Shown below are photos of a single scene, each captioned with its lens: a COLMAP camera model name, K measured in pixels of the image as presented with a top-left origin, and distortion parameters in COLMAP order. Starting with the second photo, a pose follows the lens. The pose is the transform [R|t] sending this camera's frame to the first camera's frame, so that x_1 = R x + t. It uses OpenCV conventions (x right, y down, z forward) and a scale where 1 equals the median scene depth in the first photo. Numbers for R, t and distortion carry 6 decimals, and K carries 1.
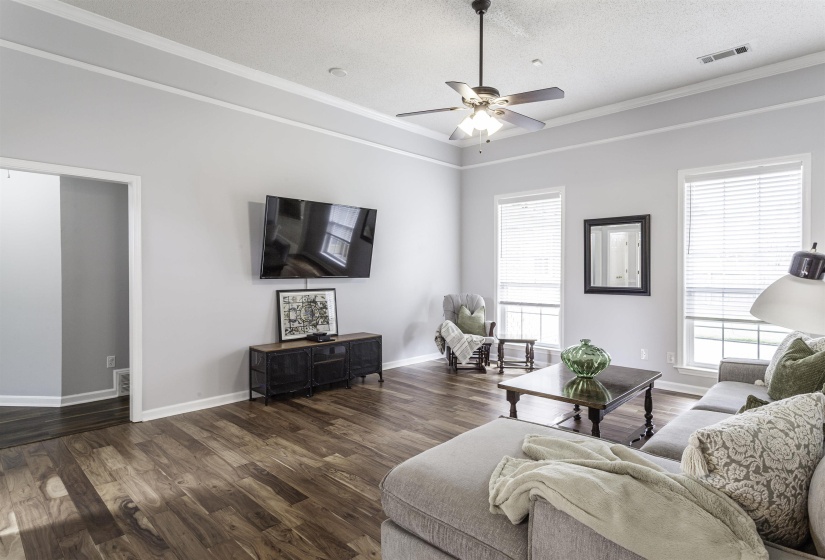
lens RADIAL K [[457.5, 0, 410.1], [0, 457.5, 275.5], [0, 0, 1]] dist [-0.007058, 0.006343]
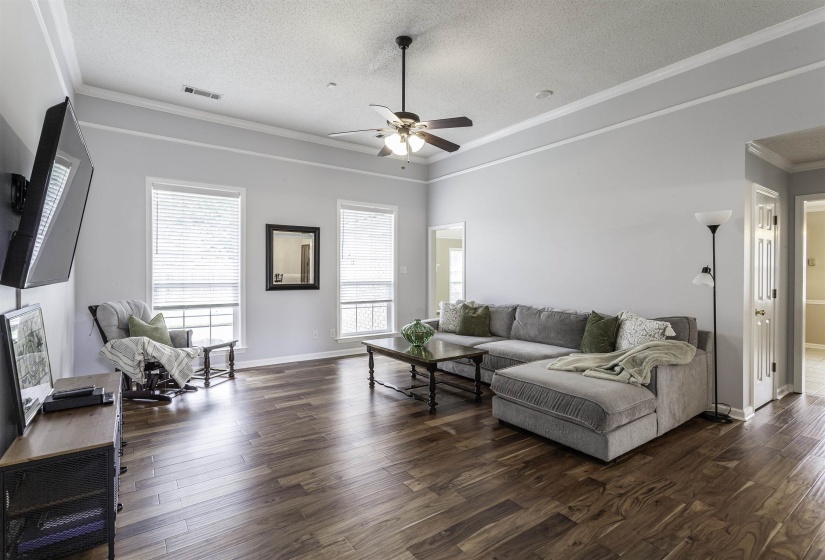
lens RADIAL K [[400.1, 0, 415.0], [0, 400.1, 276.2], [0, 0, 1]] dist [-0.002870, 0.000018]
pose [[0.166068, -0.012131, 0.986040, -0.510843], [0.005383, 0.999921, 0.011395, -0.004739], [-0.986100, 0.003416, 0.166120, 0.486214]]
